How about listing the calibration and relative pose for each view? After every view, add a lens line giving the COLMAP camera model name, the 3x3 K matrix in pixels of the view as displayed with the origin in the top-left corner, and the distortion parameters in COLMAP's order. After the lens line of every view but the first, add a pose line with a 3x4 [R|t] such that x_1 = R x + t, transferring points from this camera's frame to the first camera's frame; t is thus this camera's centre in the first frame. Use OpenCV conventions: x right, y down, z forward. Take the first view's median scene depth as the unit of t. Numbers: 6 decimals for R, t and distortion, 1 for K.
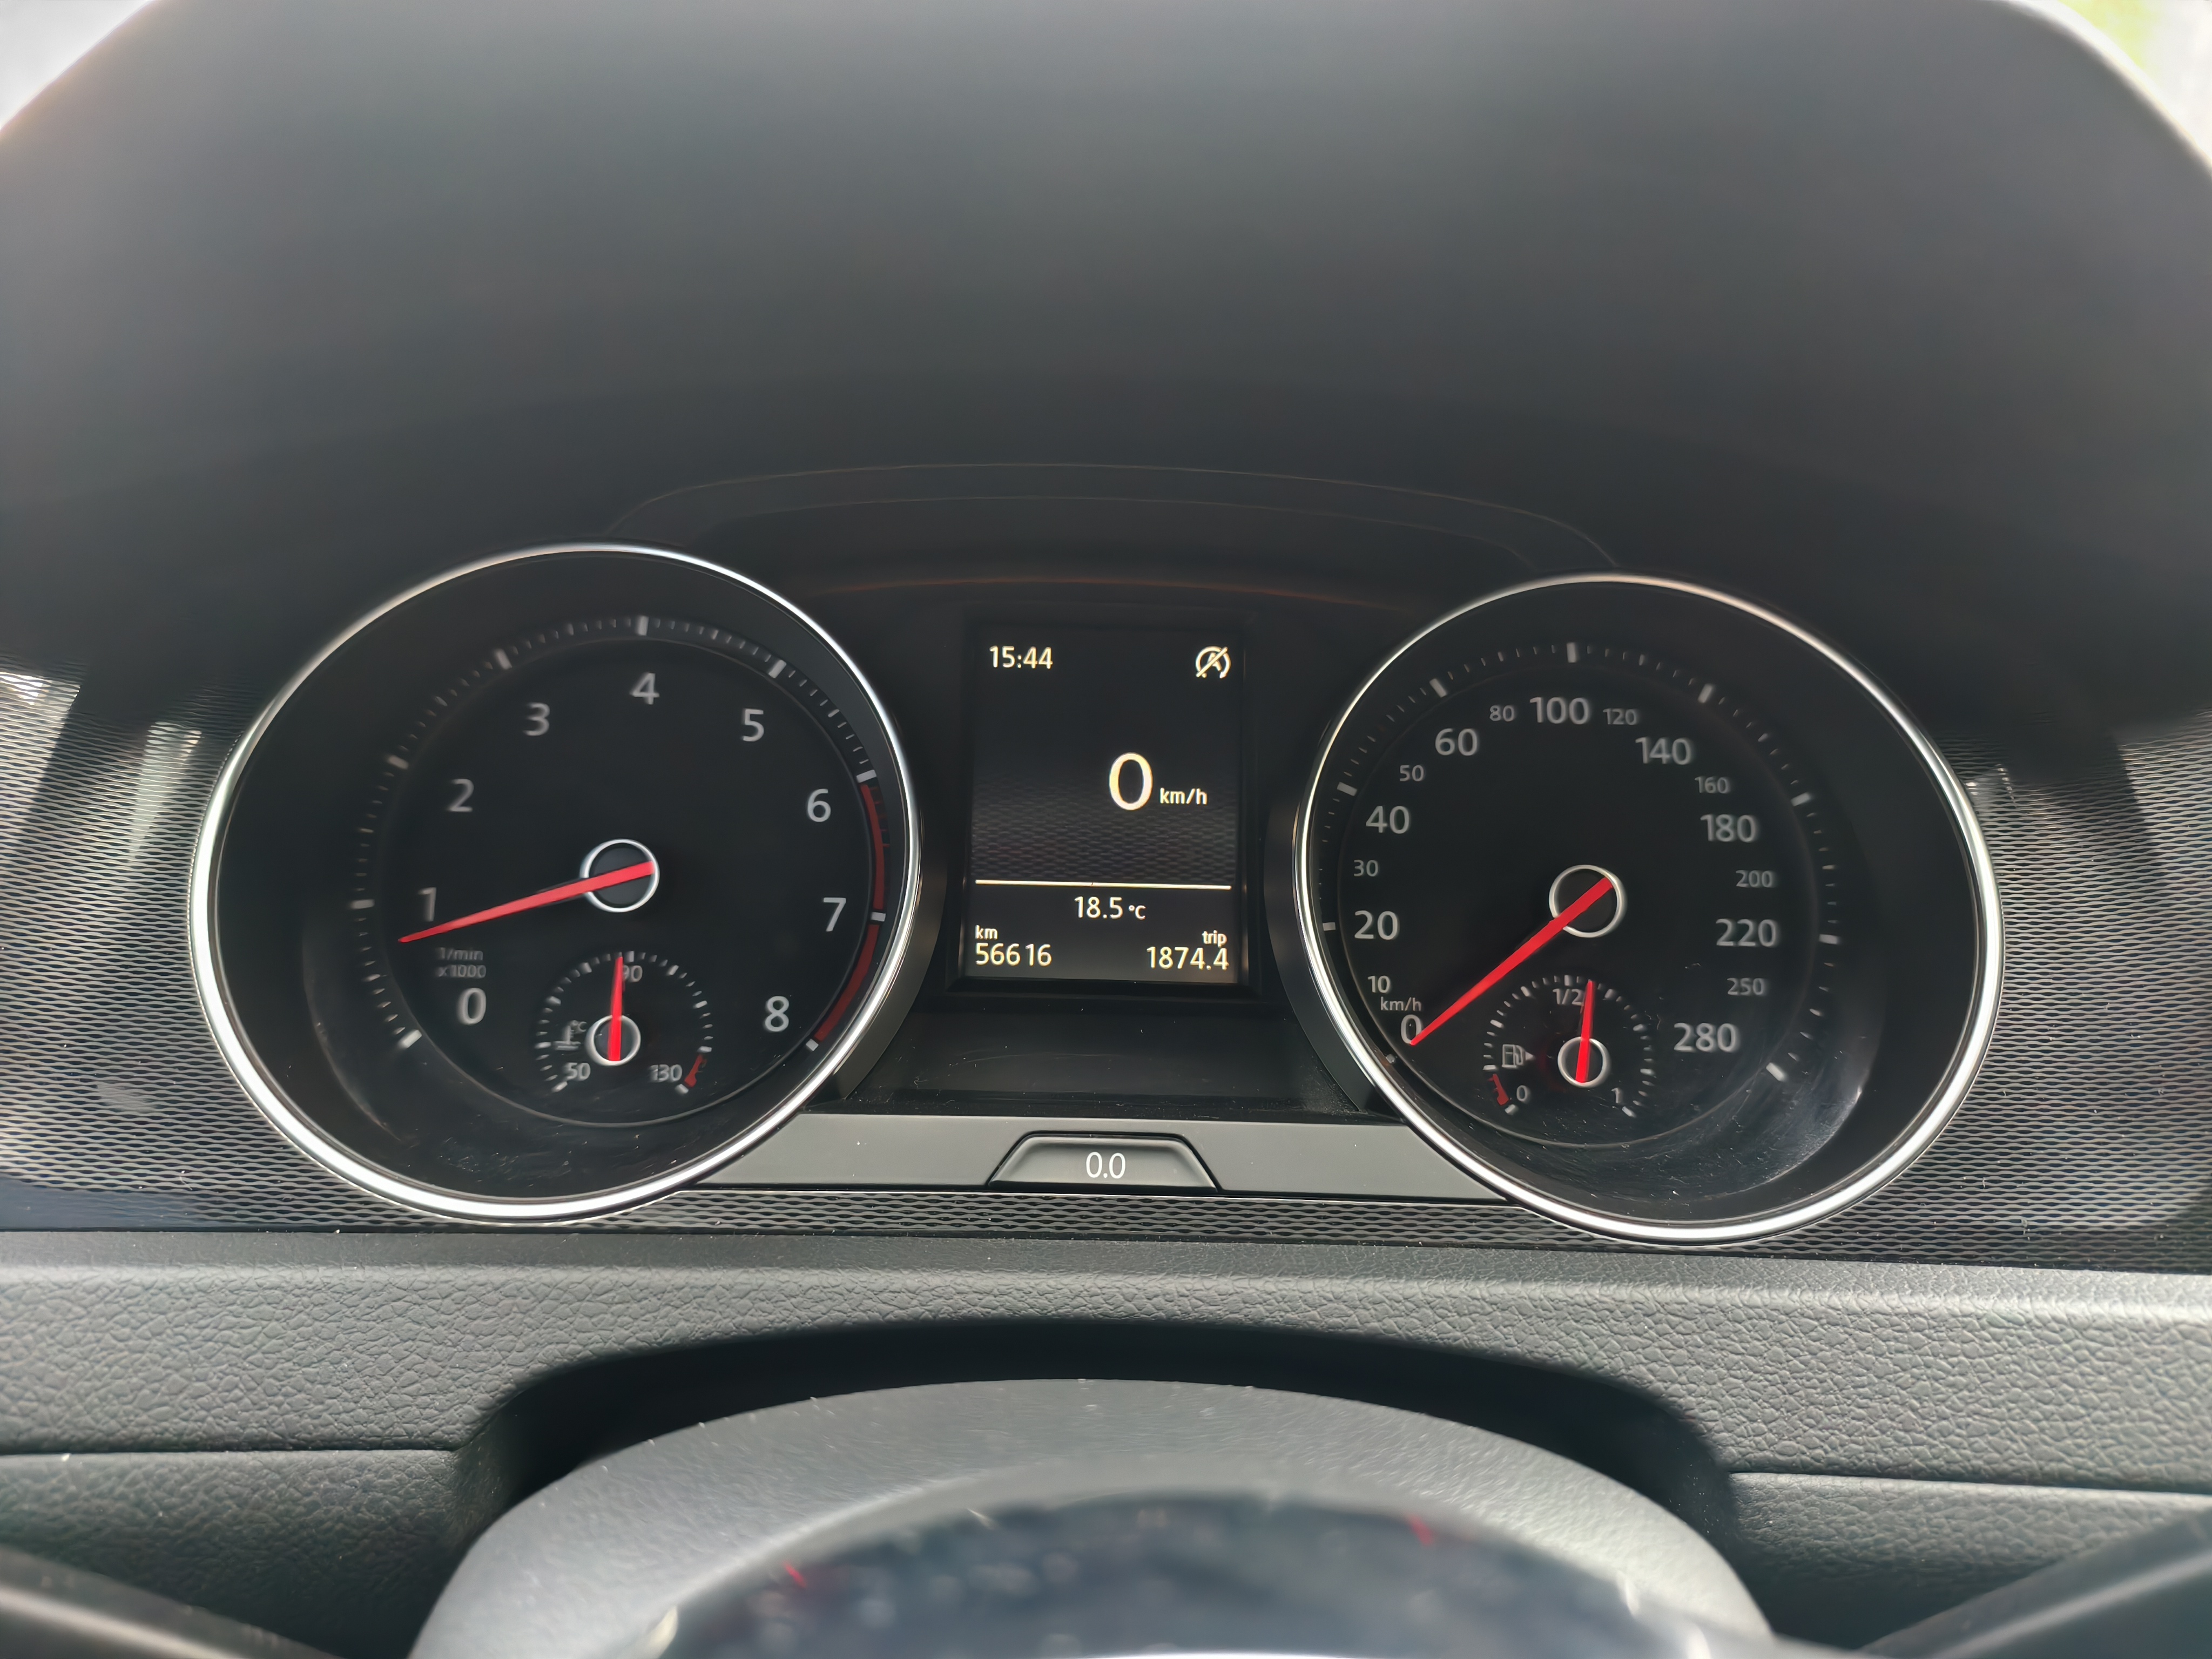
lens RADIAL K [[1535.3, 0, 1107.7], [0, 1535.3, 831.3], [0, 0, 1]] dist [0.006888, -0.014710]
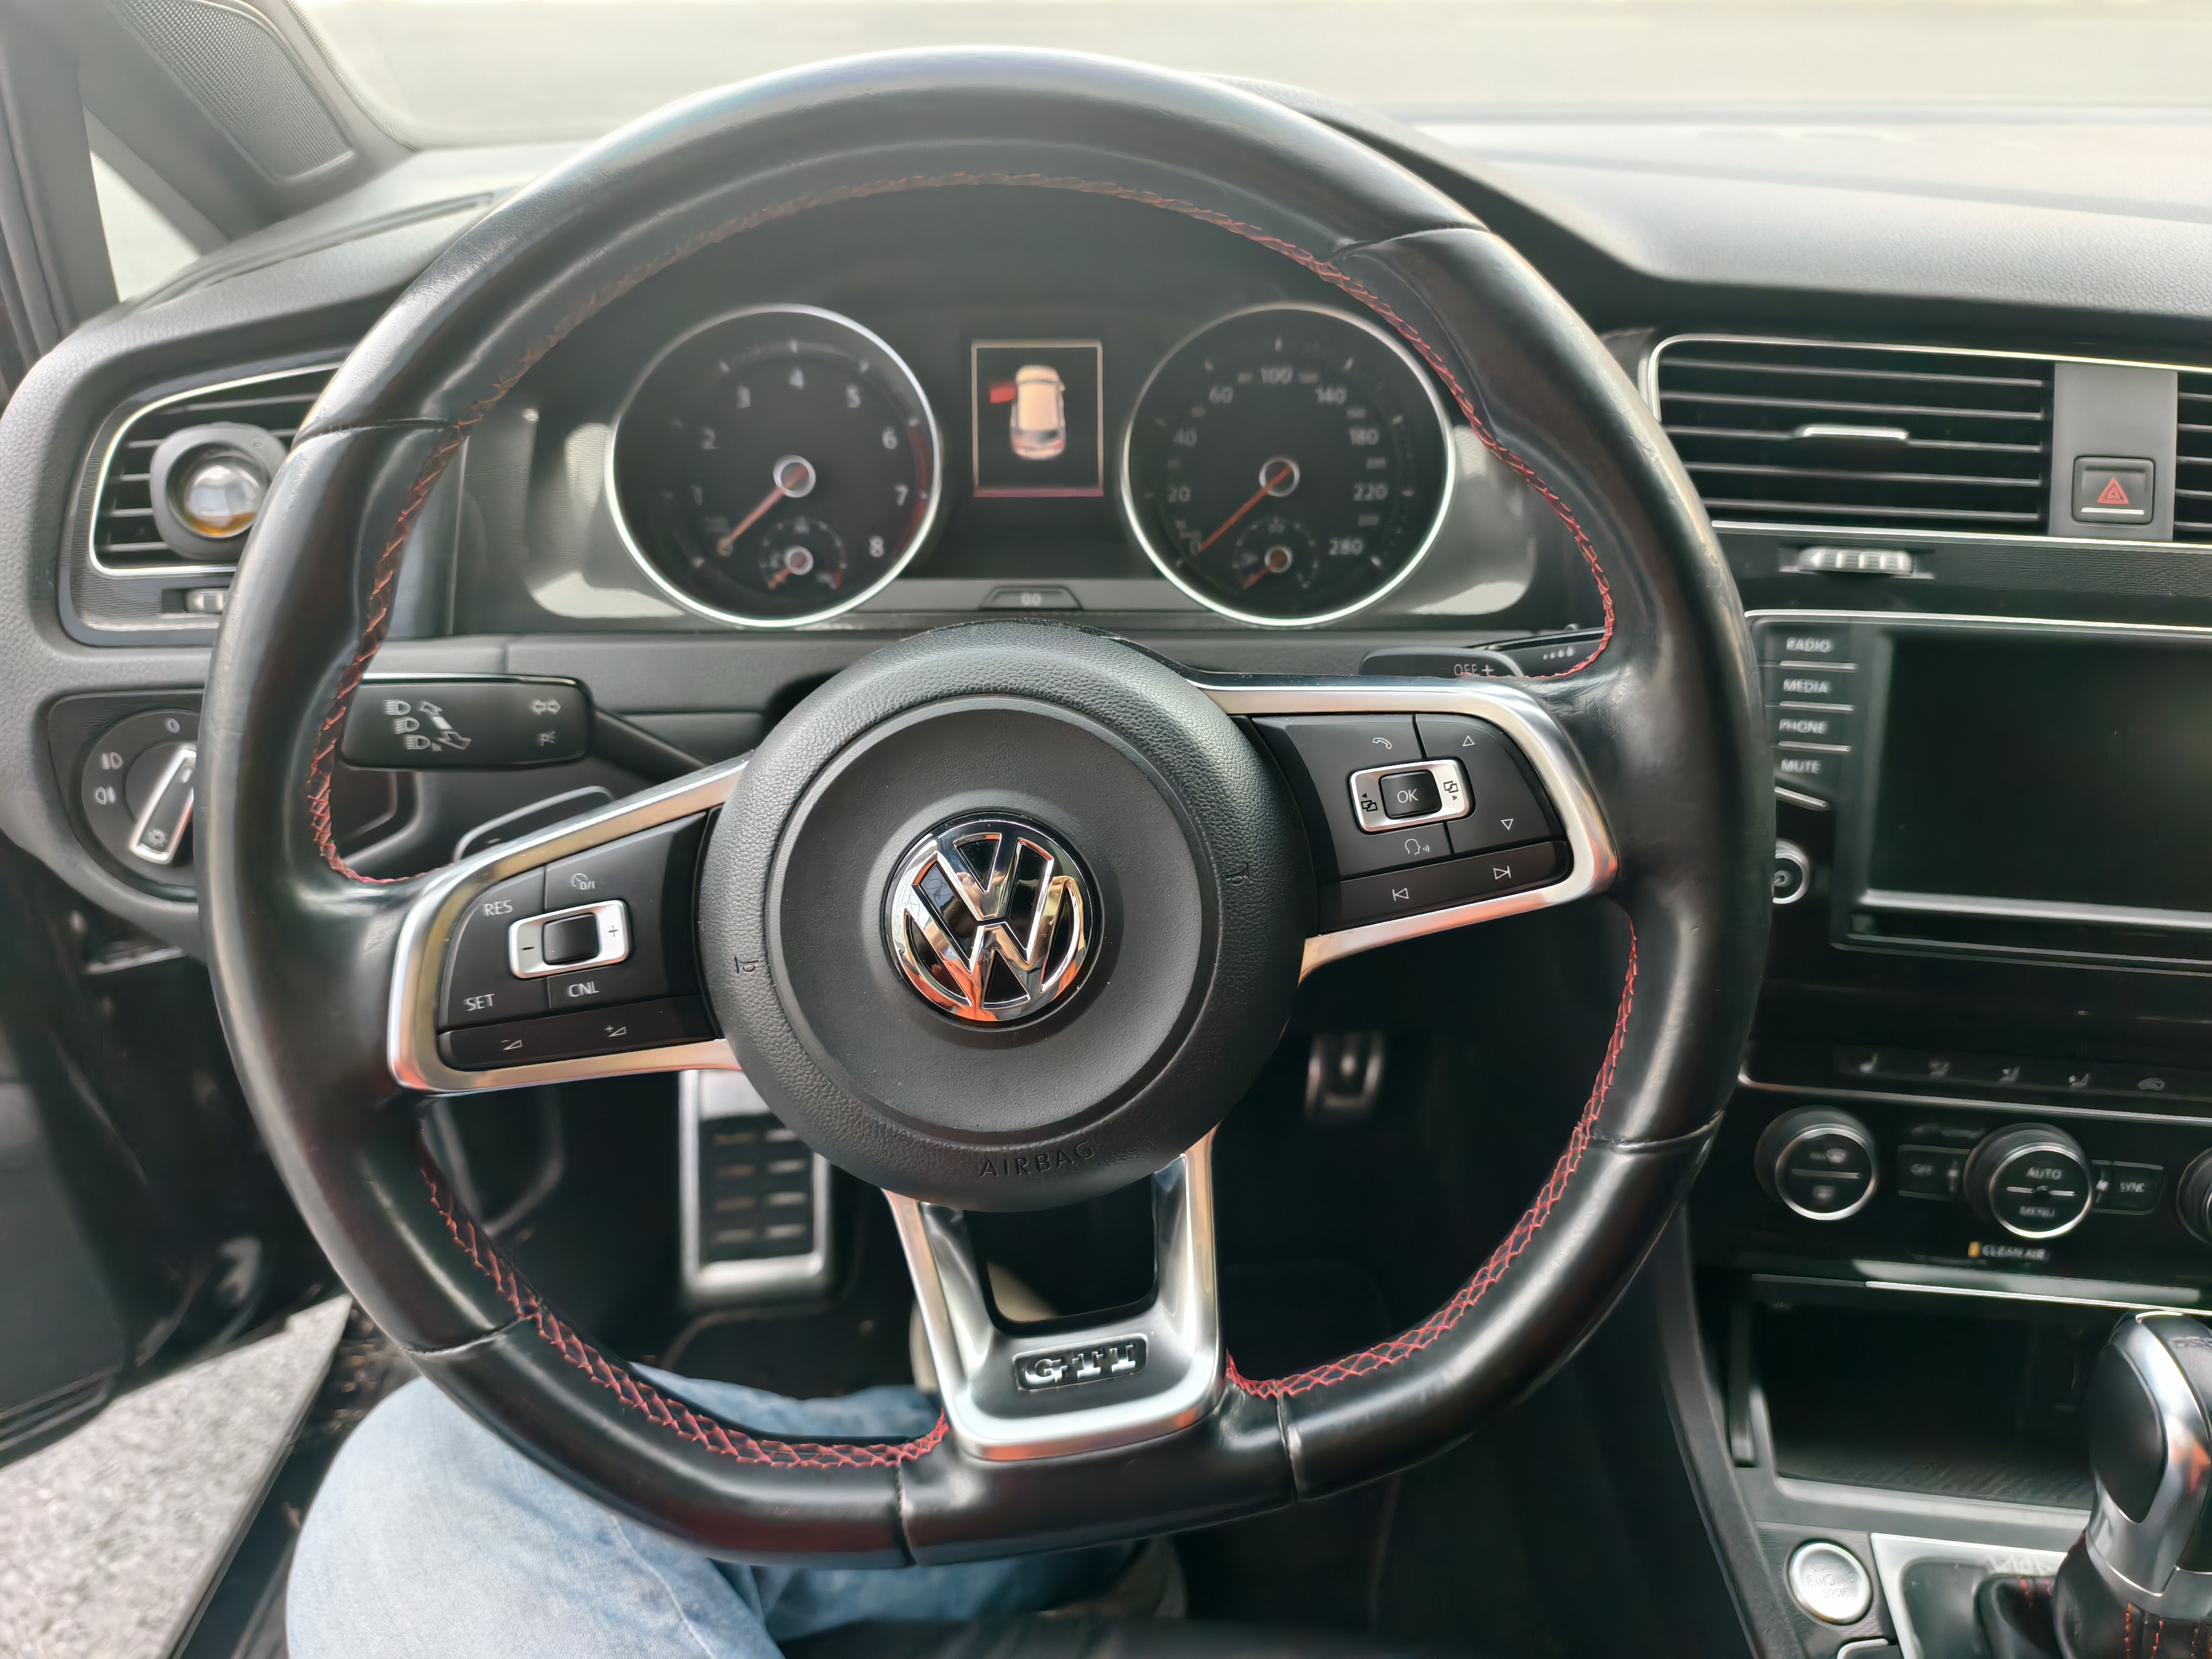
lens RADIAL K [[1535.3, 0, 1106.7], [0, 1535.3, 831.1], [0, 0, 1]] dist [0.006888, -0.014710]
pose [[0.999130, -0.021753, -0.035584, 0.146127], [0.029360, 0.972822, 0.229687, 0.028109], [0.029620, -0.230532, 0.972614, -1.005705]]
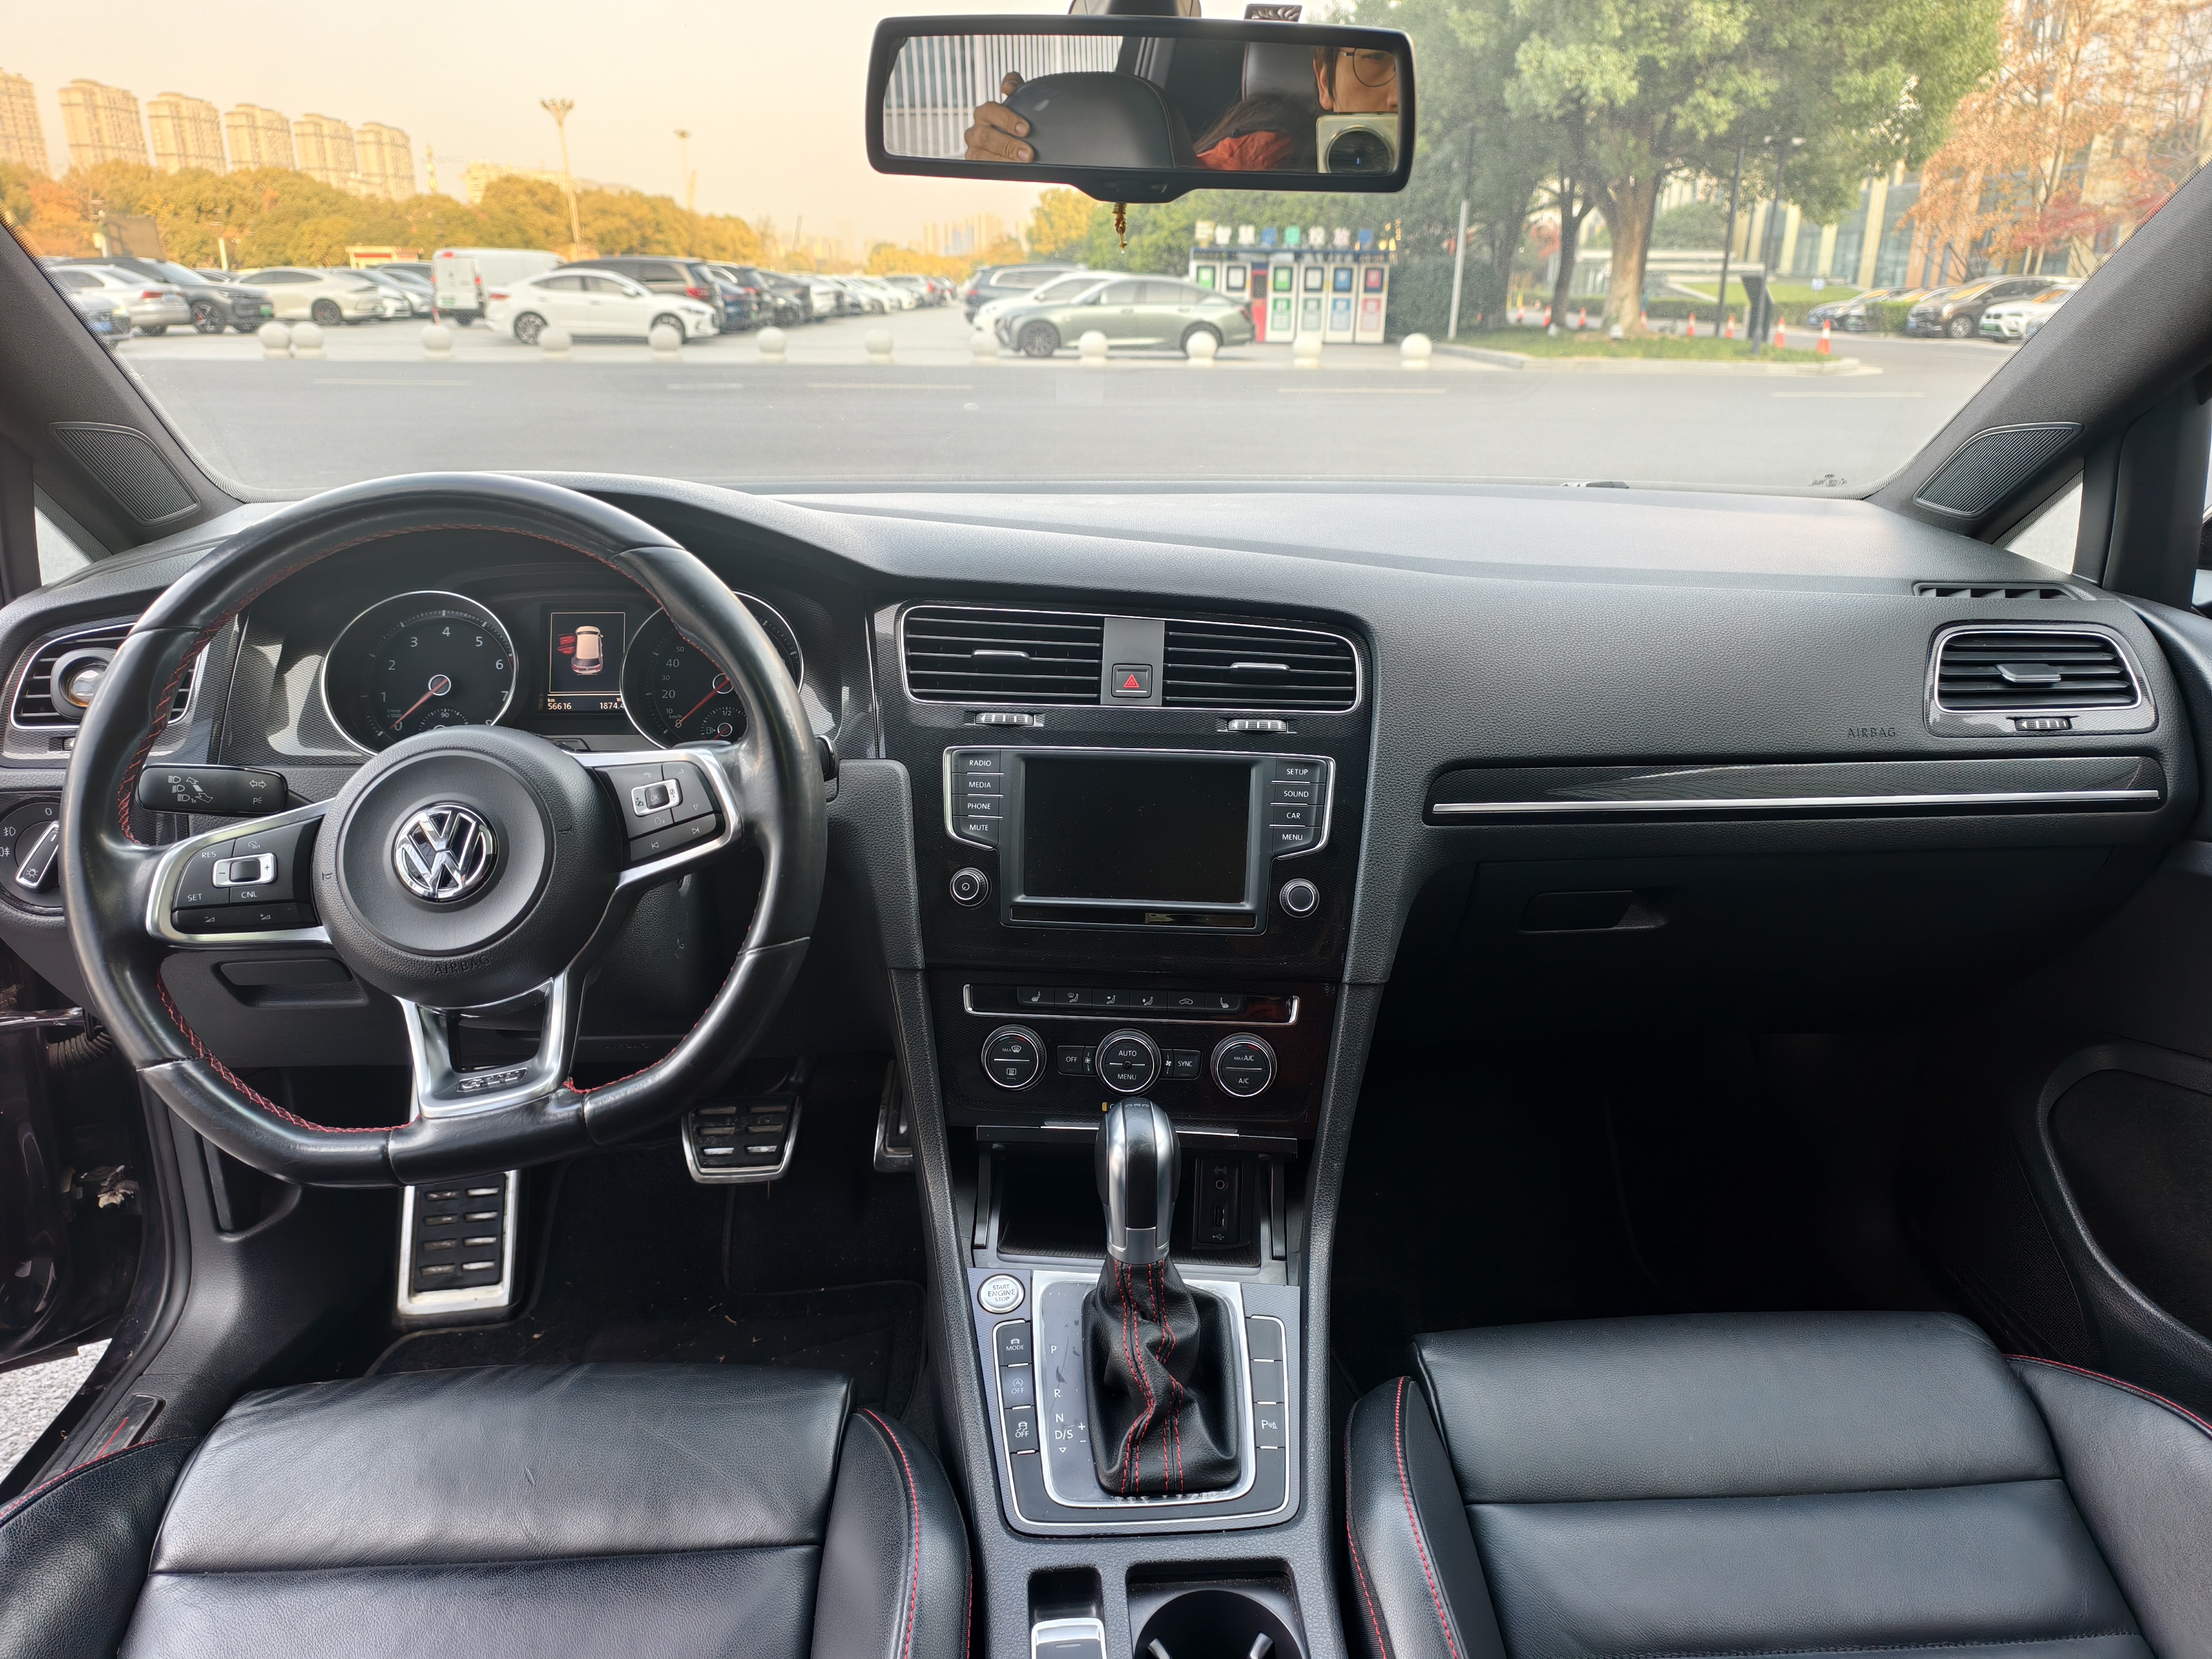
lens RADIAL K [[1535.3, 0, 1126.7], [0, 1535.3, 828.5], [0, 0, 1]] dist [0.006888, -0.014710]
pose [[0.998000, -0.038779, 0.049915, 1.007798], [0.037052, 0.998698, 0.035078, 0.277202], [-0.051210, -0.033158, 0.998137, -2.459089]]
